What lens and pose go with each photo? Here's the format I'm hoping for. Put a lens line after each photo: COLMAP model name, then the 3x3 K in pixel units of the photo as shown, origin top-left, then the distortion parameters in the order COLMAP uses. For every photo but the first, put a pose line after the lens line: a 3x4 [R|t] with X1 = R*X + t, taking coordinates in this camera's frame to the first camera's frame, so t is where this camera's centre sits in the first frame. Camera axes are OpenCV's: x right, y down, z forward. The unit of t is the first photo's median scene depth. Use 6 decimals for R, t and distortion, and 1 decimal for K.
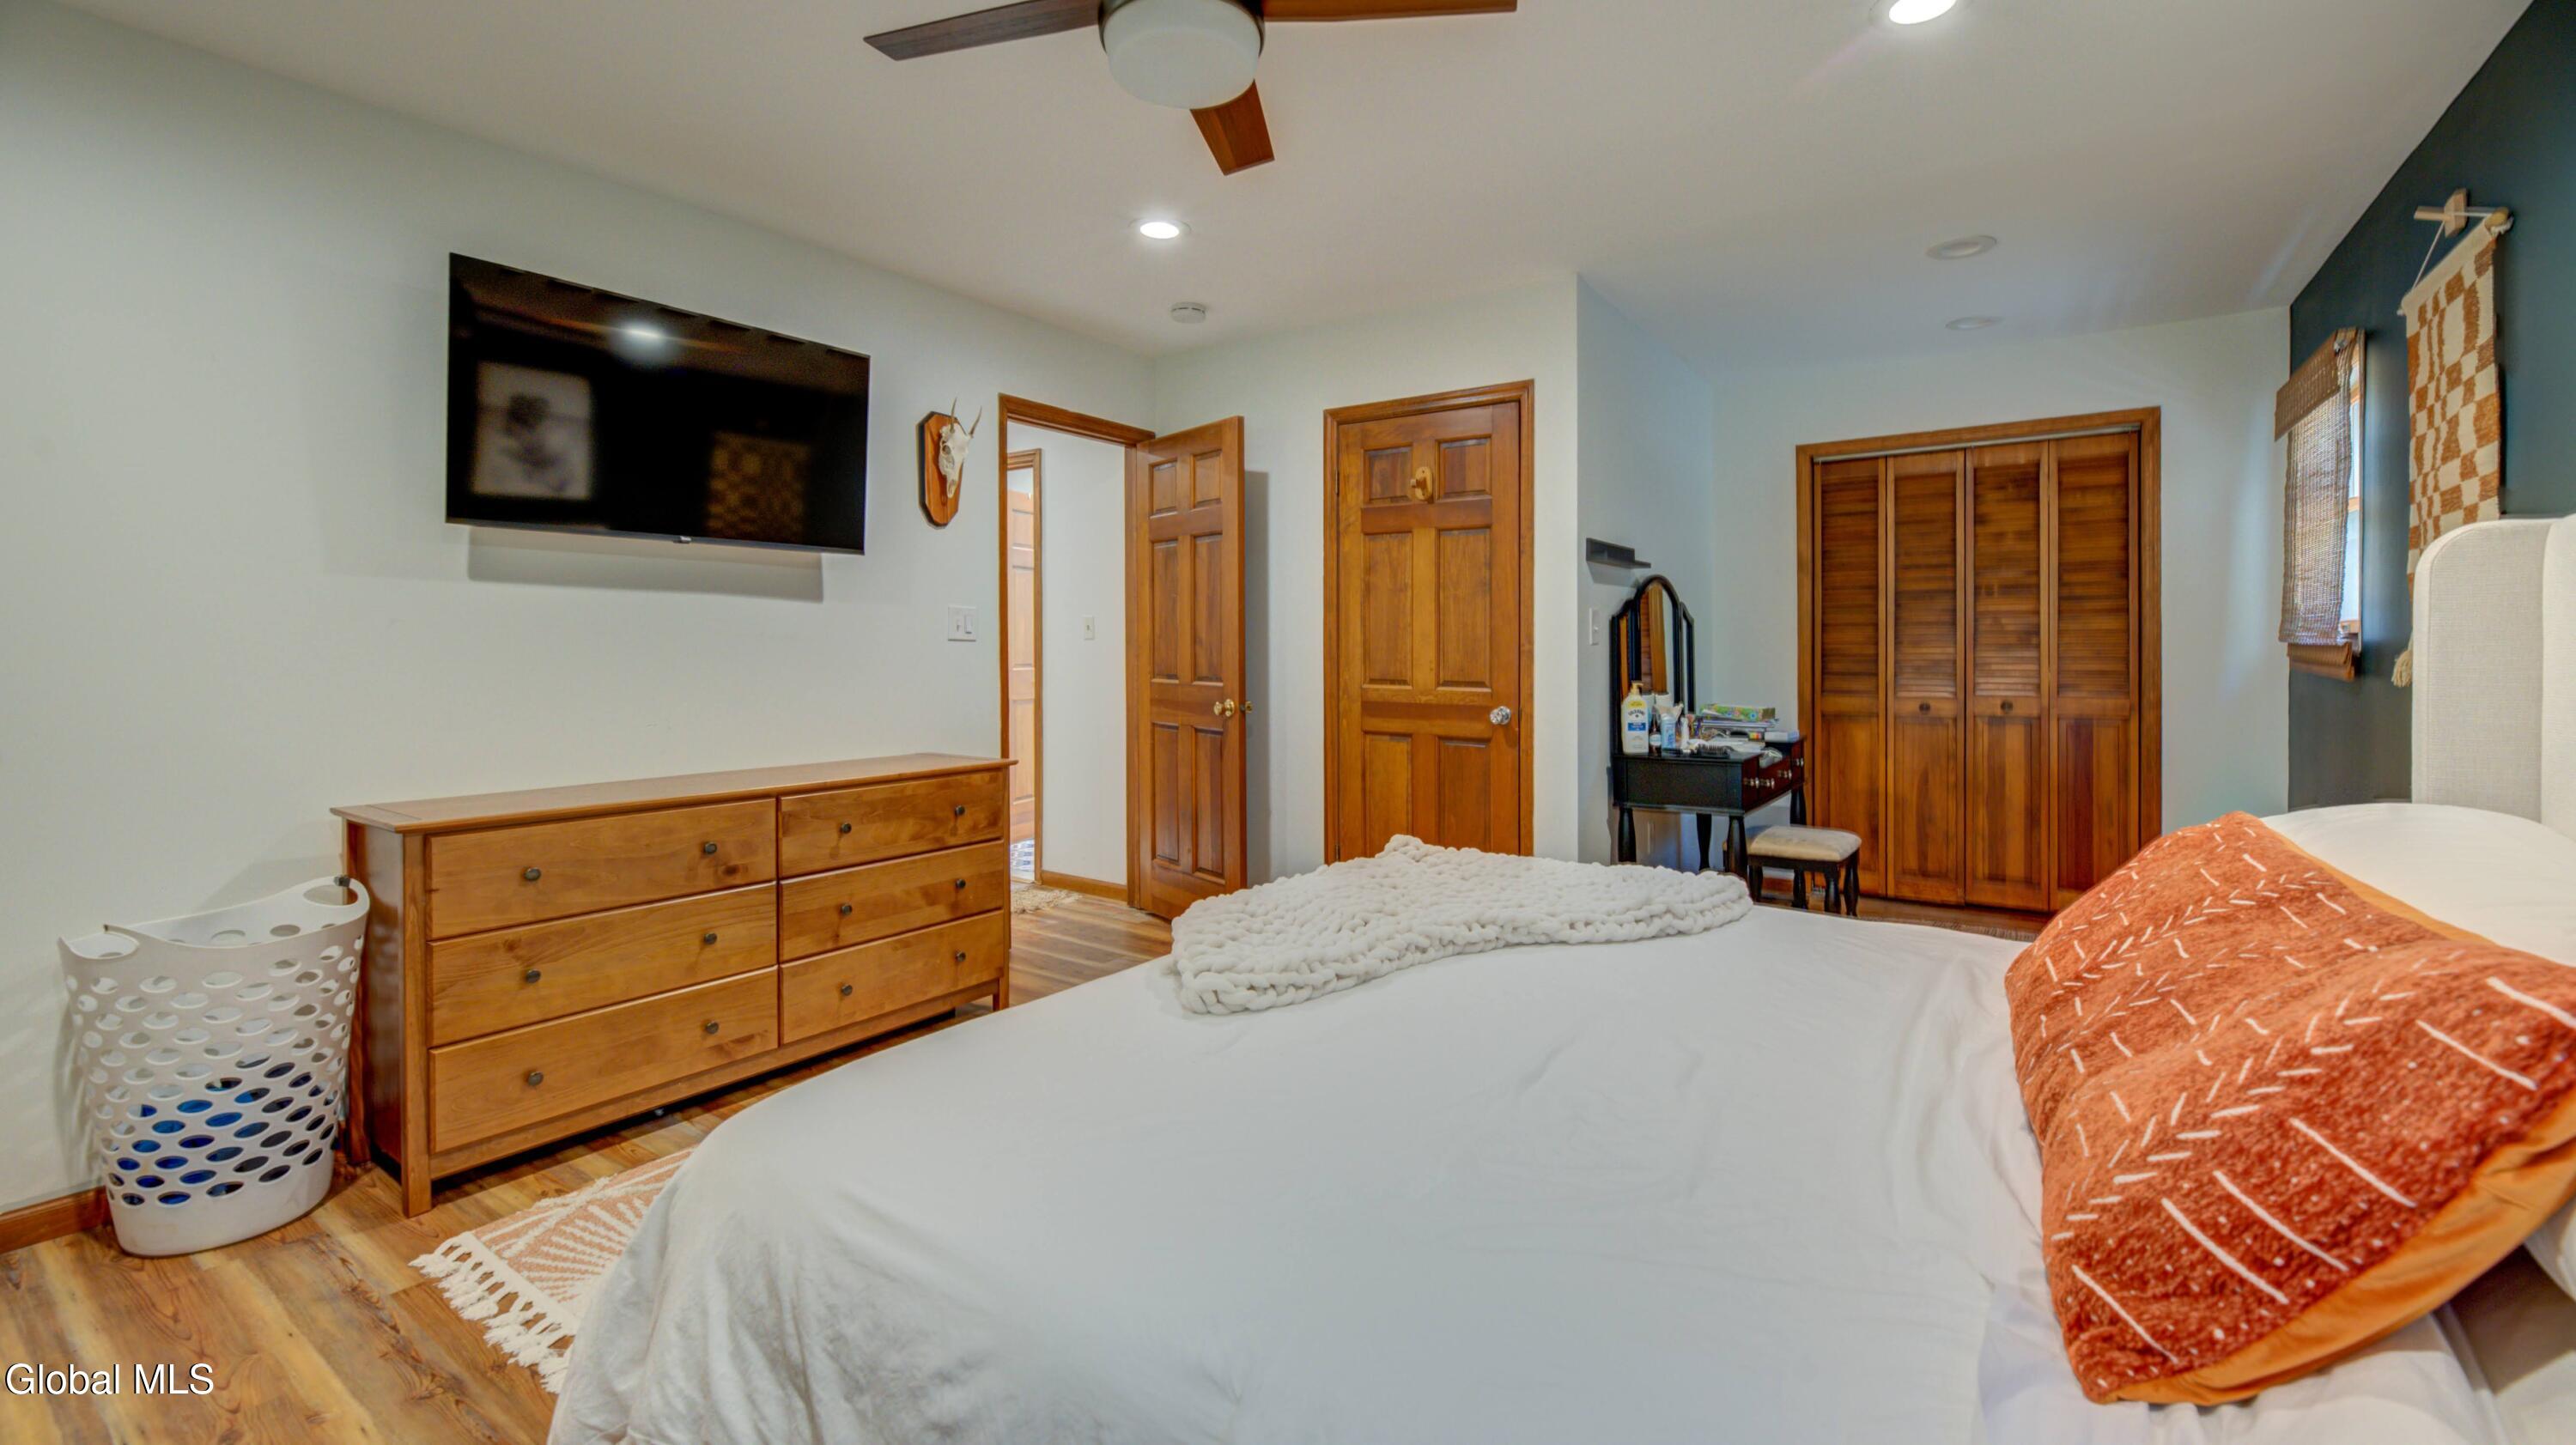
lens RADIAL K [[1067.4, 0, 1279.3], [0, 1067.4, 661.3], [0, 0, 1]] dist [-0.002036, -0.000300]
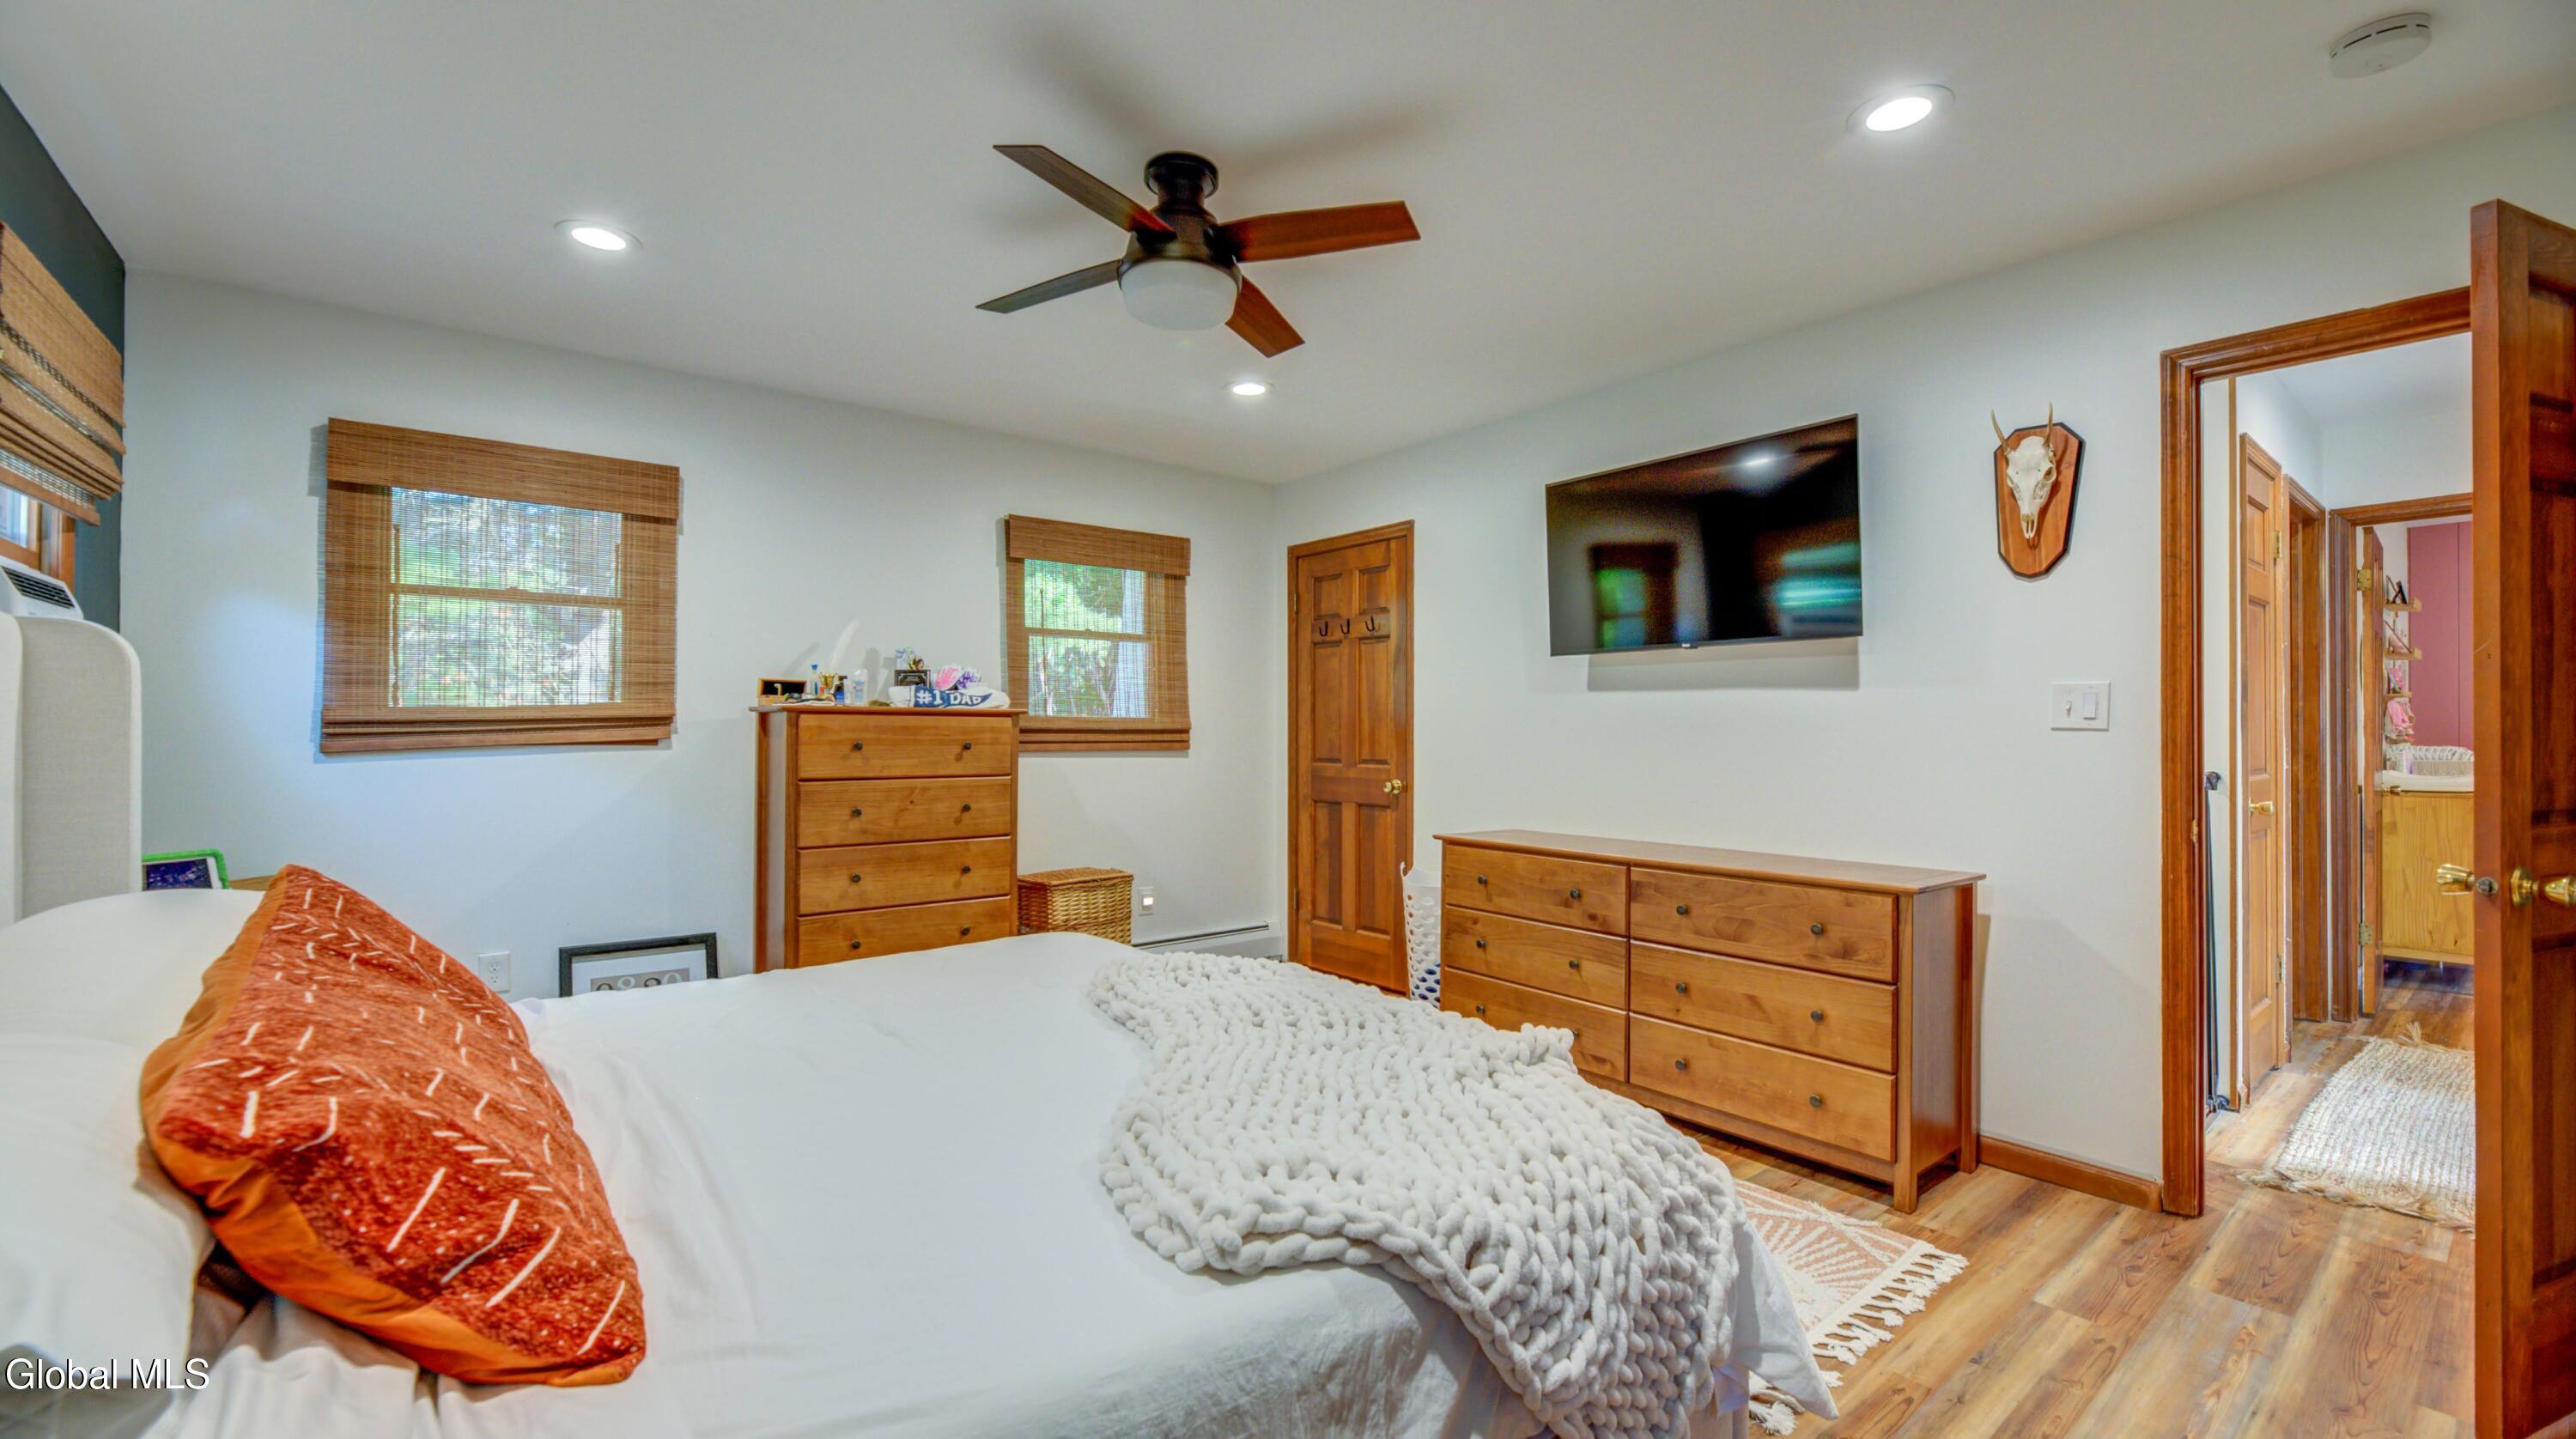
lens RADIAL K [[1038.5, 0, 1298.1], [0, 1038.5, 680.9], [0, 0, 1]] dist [-0.015225, -0.000002]
pose [[-0.263480, -0.042530, -0.963727, 0.725814], [-0.010196, 0.999095, -0.041303, -0.024825], [0.964611, -0.001056, -0.263675, 0.950667]]
